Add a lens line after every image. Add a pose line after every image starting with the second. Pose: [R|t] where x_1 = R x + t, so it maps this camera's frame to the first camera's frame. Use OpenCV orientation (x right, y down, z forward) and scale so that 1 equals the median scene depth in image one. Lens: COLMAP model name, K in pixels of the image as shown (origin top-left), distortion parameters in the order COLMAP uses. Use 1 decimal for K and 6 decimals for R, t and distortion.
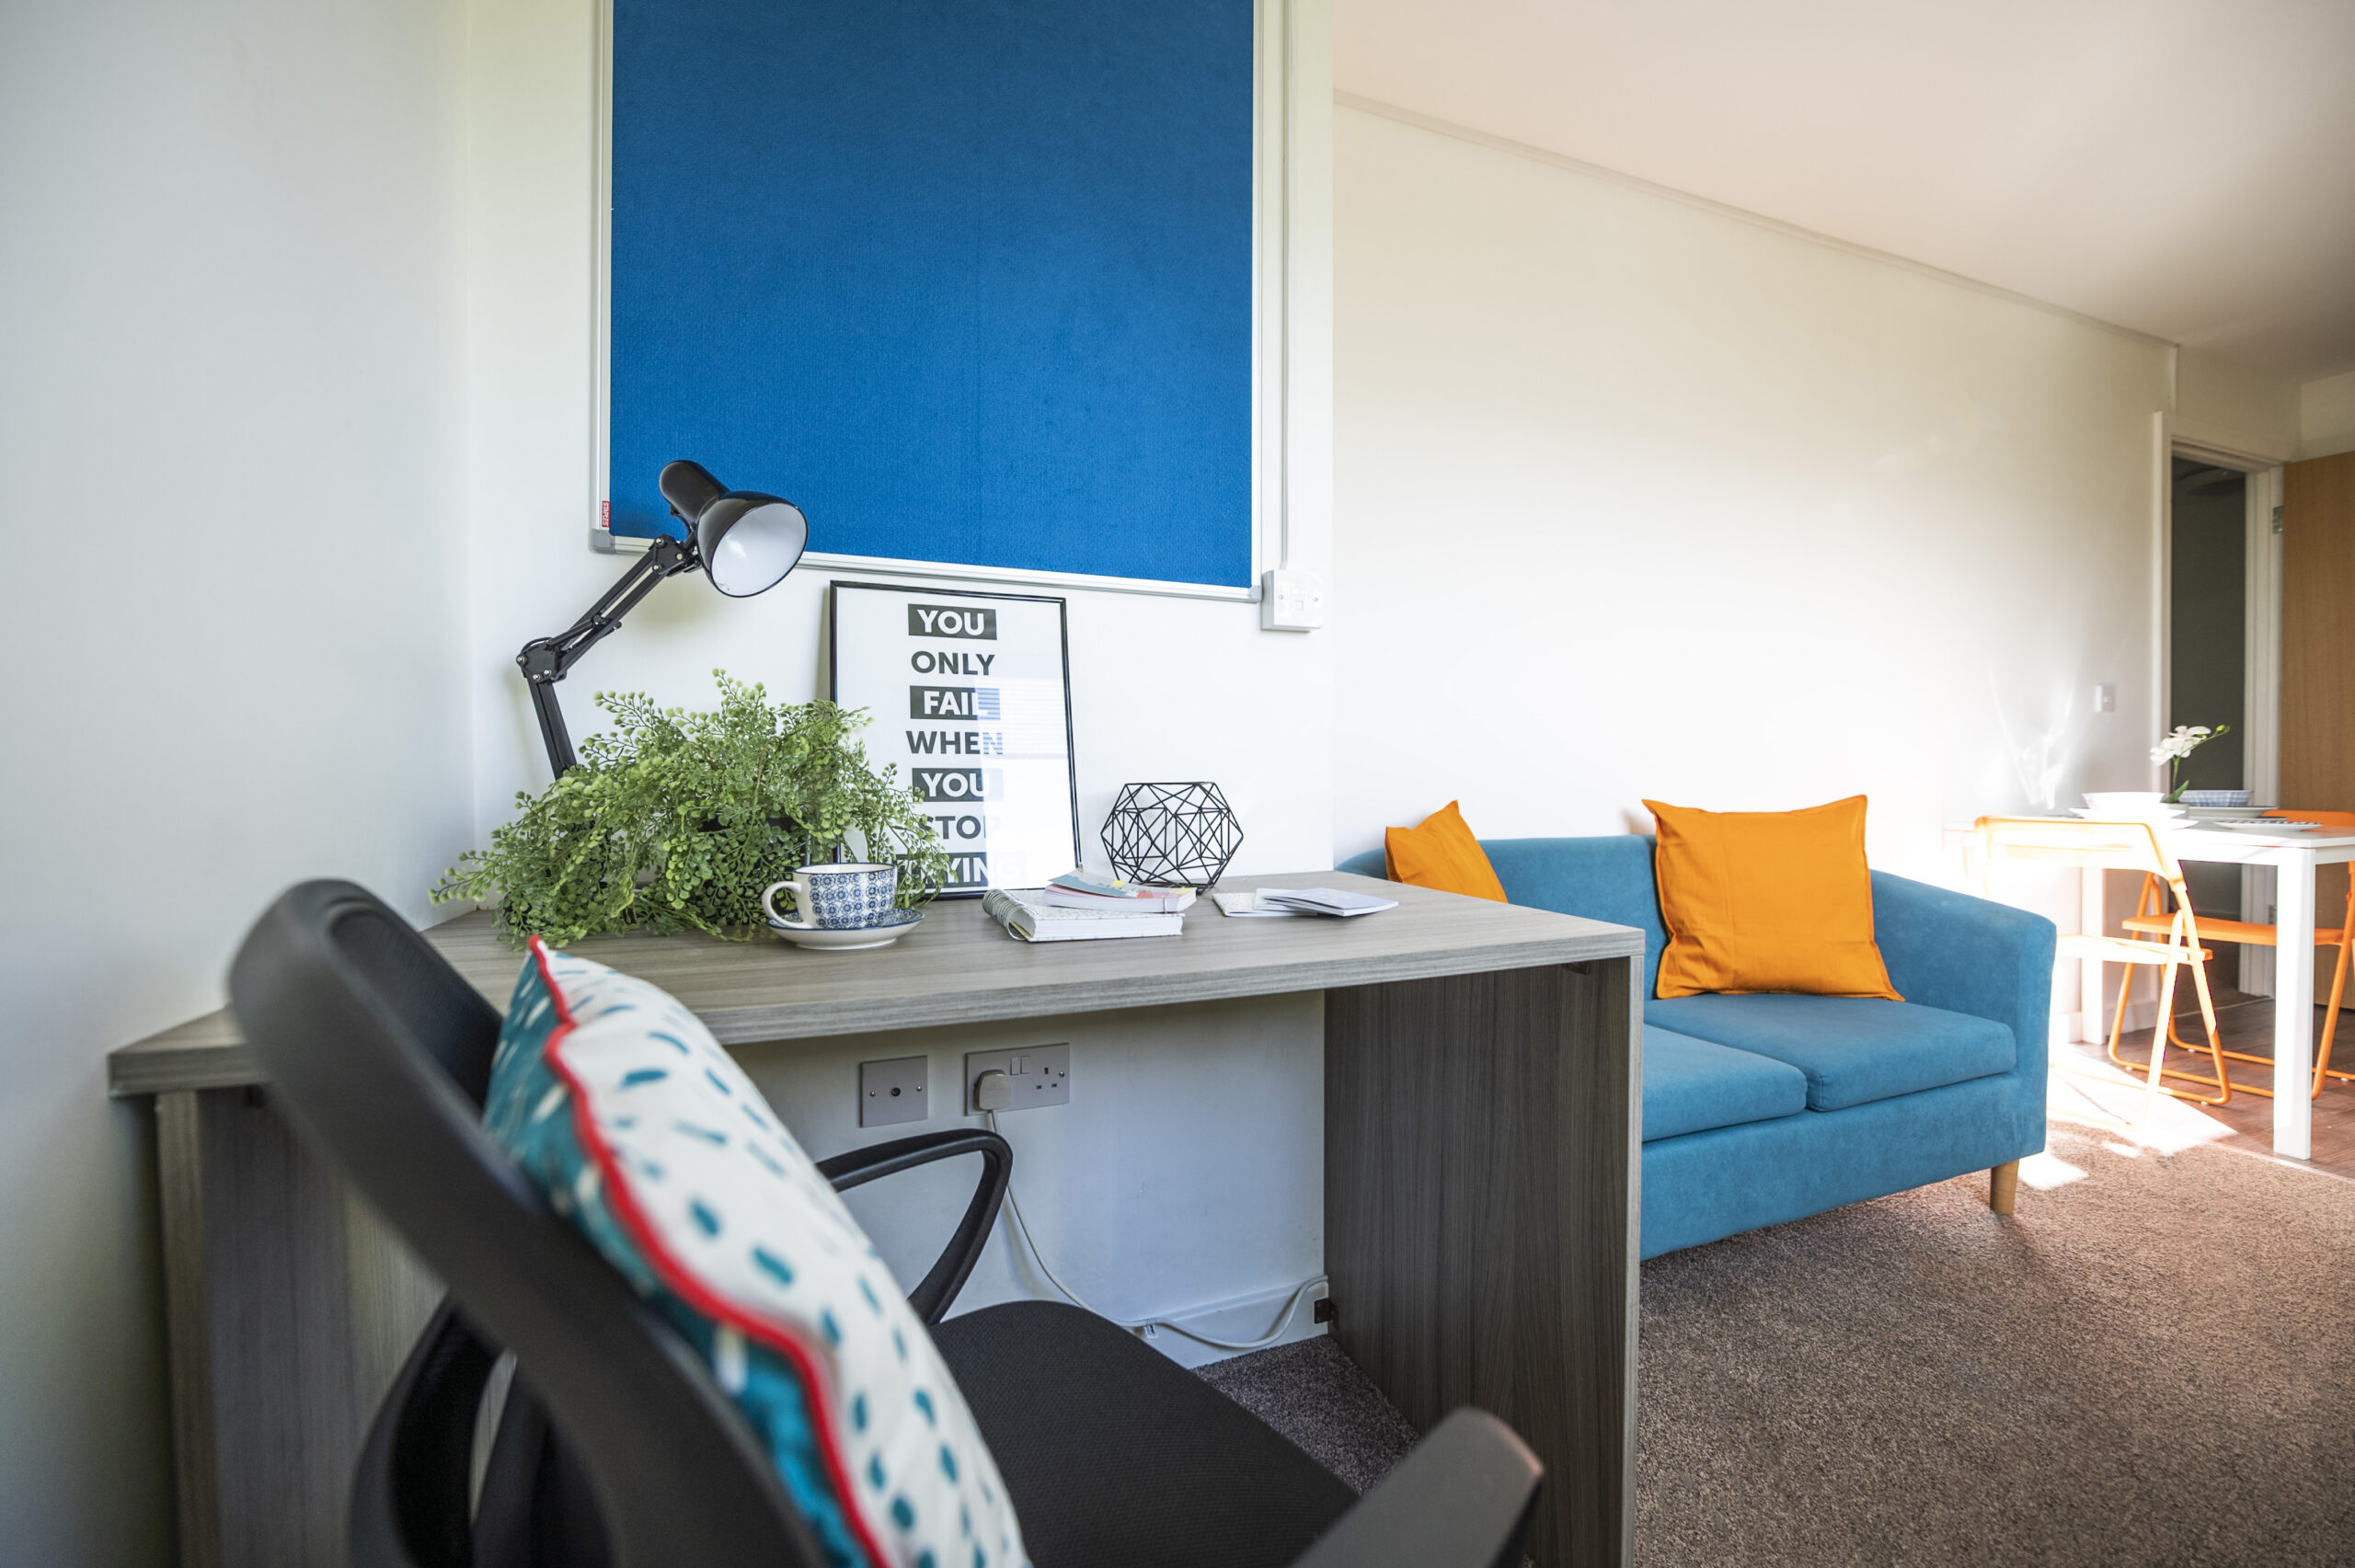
lens RADIAL K [[930.4, 0, 1170.6], [0, 930.4, 784.9], [0, 0, 1]] dist [-0.009022, -0.000251]
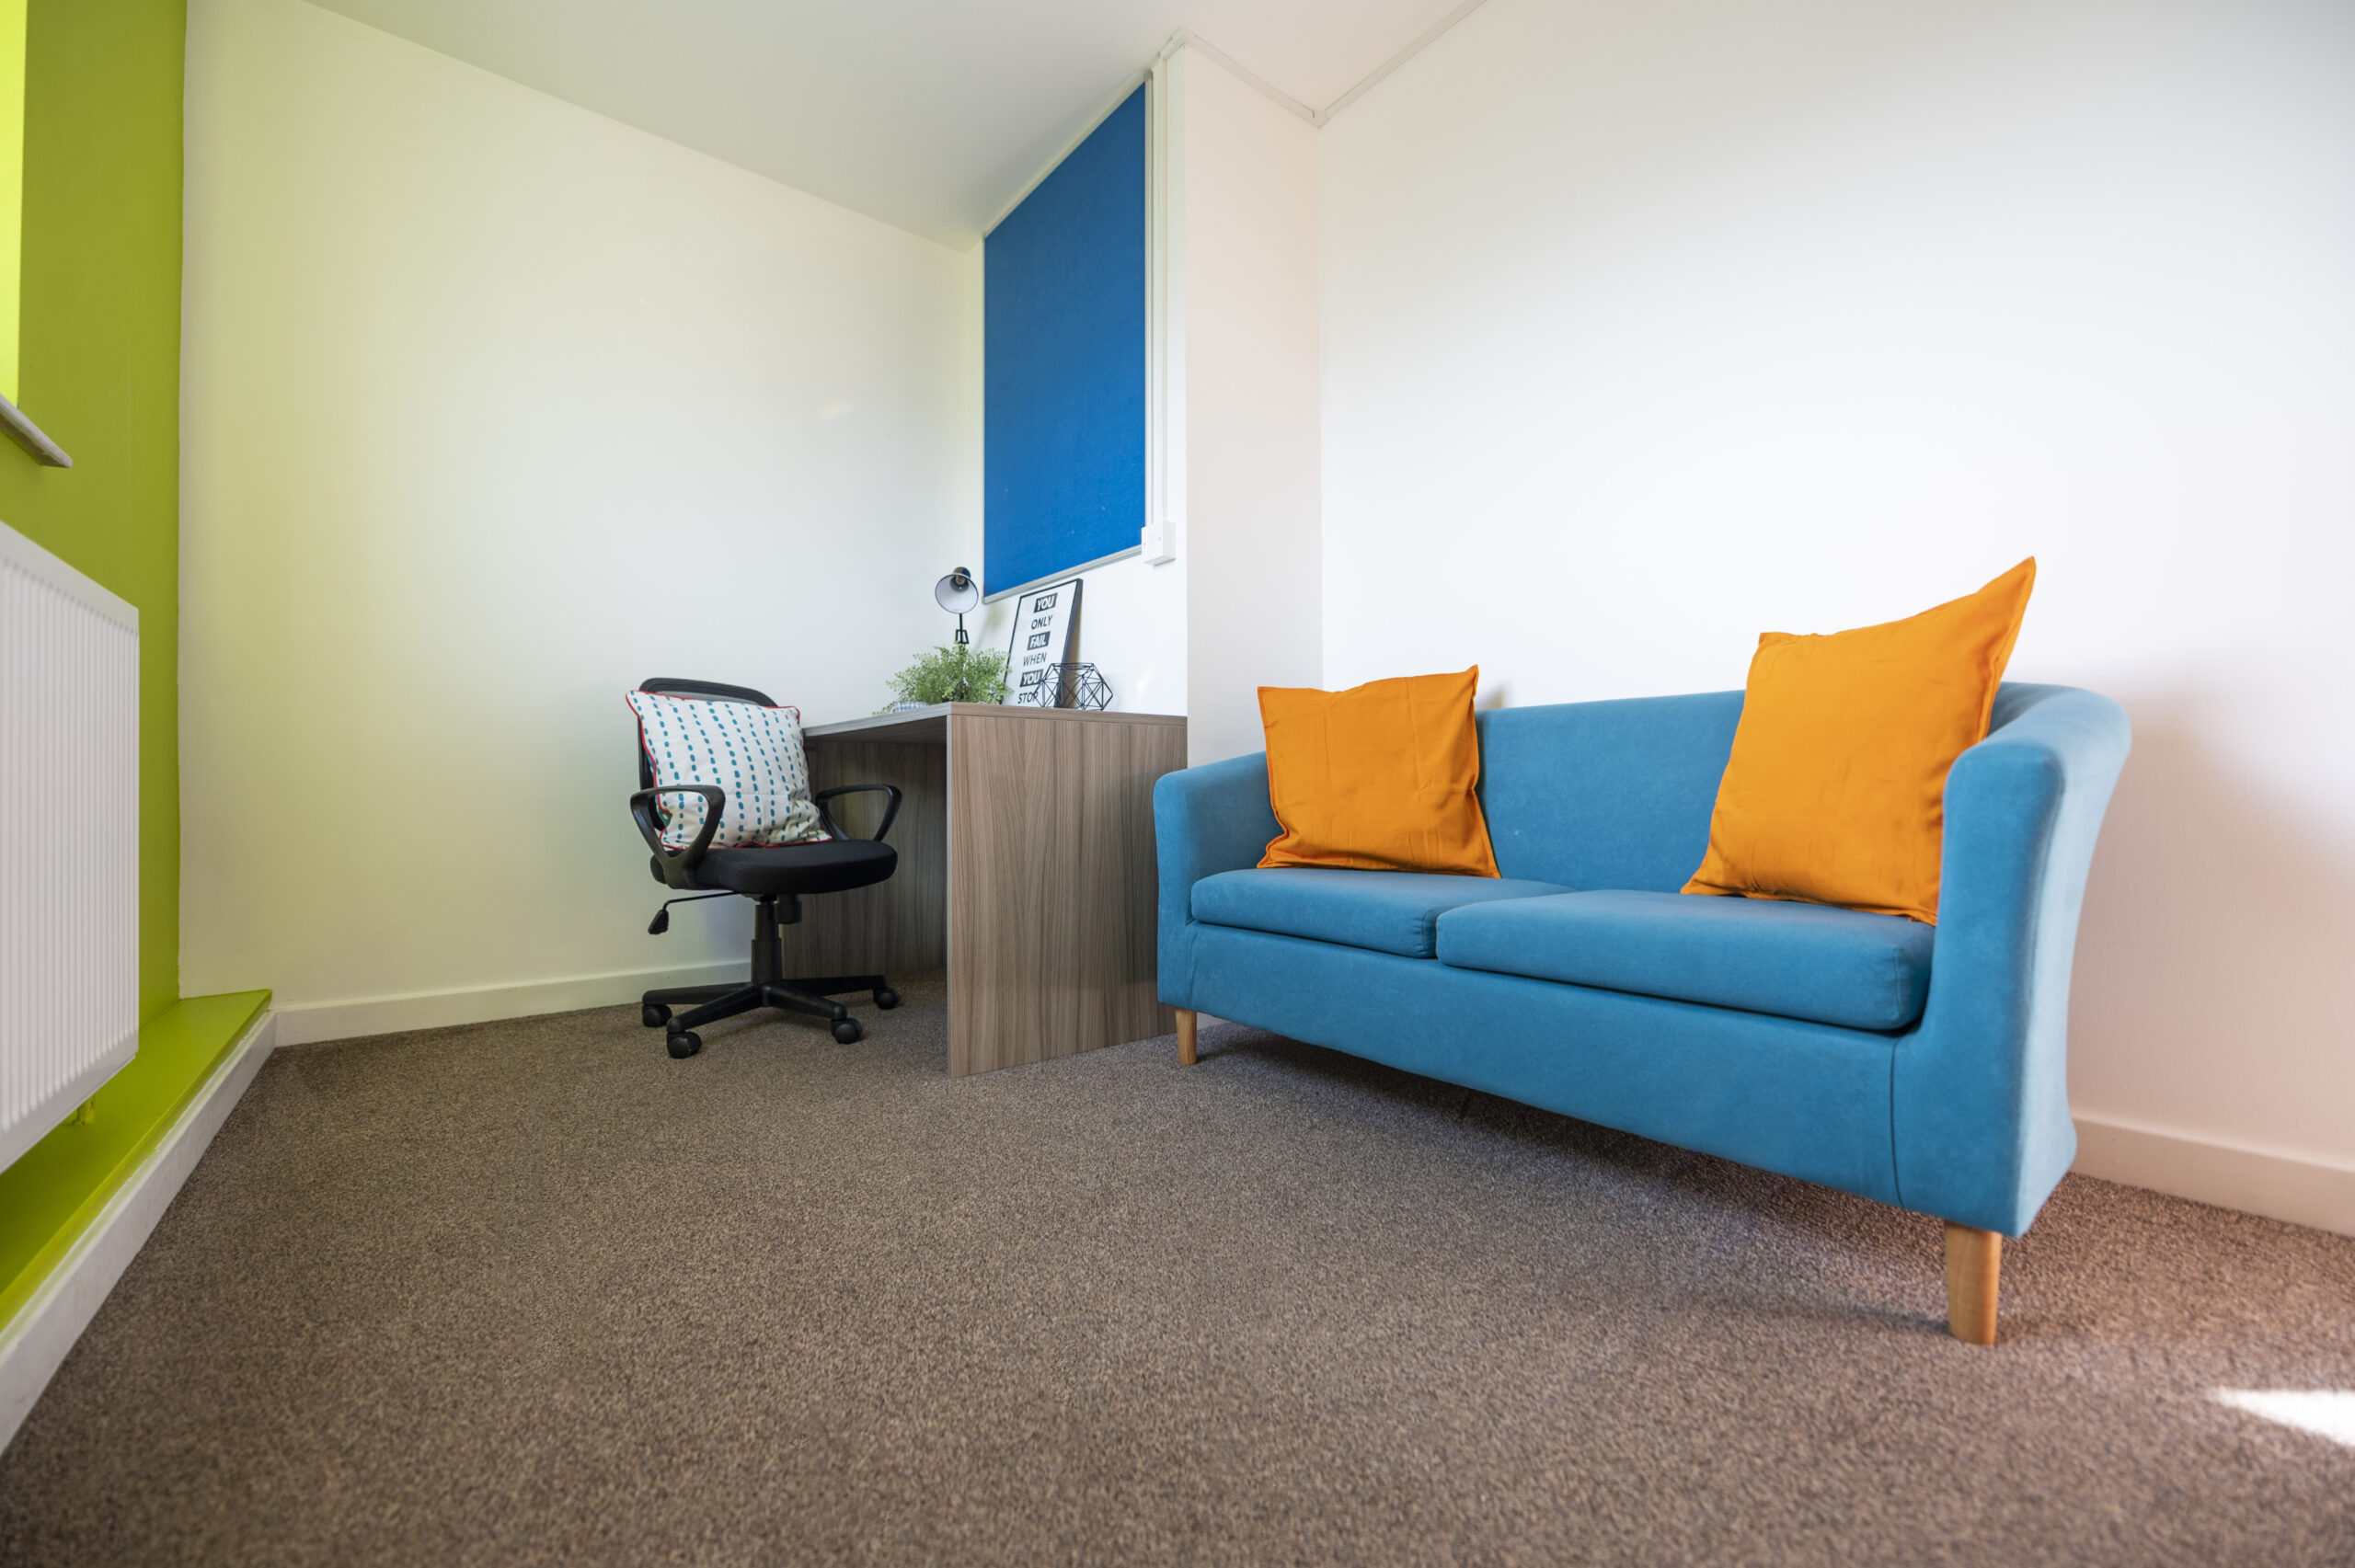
lens RADIAL K [[930.4, 0, 1172.5], [0, 930.4, 776.7], [0, 0, 1]] dist [-0.009022, -0.000251]
pose [[0.302014, -0.013480, -0.953208, 1.576658], [-0.012309, 0.999762, -0.018039, 0.215830], [0.953224, 0.017181, 0.301776, 0.538239]]
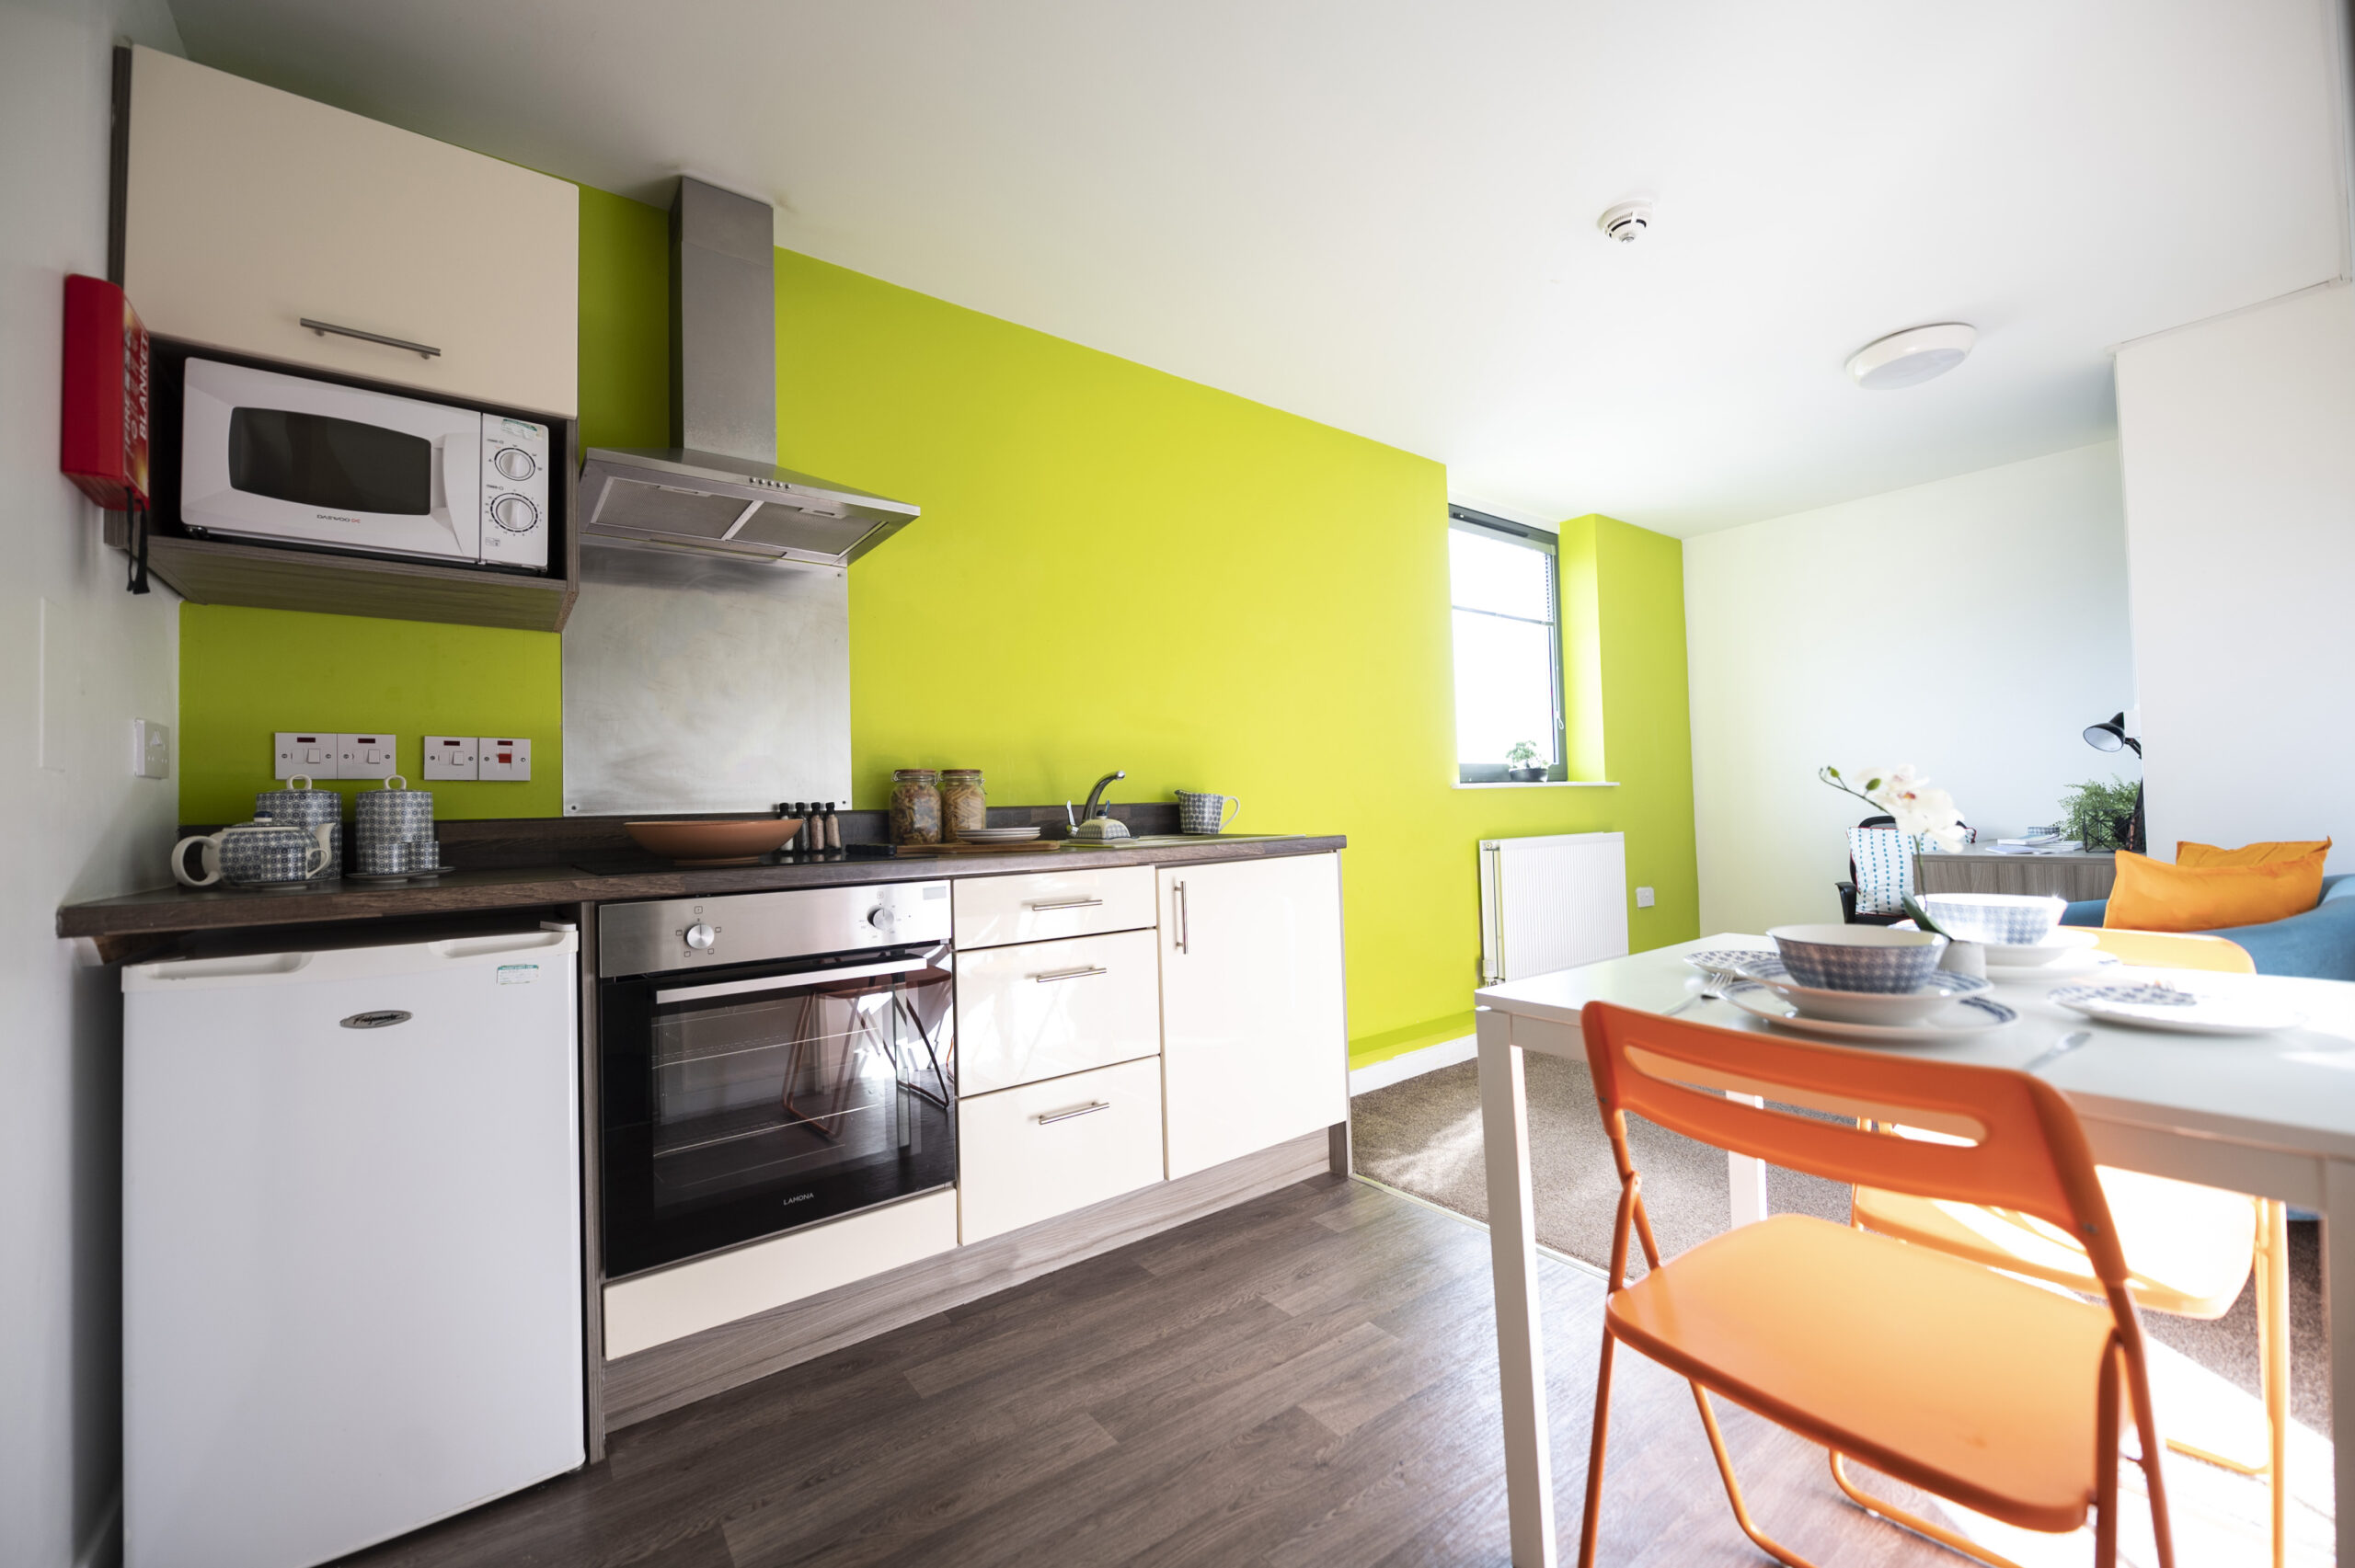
lens RADIAL K [[930.4, 0, 1179.3], [0, 930.4, 774.5], [0, 0, 1]] dist [-0.009022, -0.000251]
pose [[-0.958870, 0.020383, -0.283111, 2.683093], [0.025130, 0.999598, -0.013144, -0.117389], [0.282729, -0.019718, -0.958997, 2.317804]]
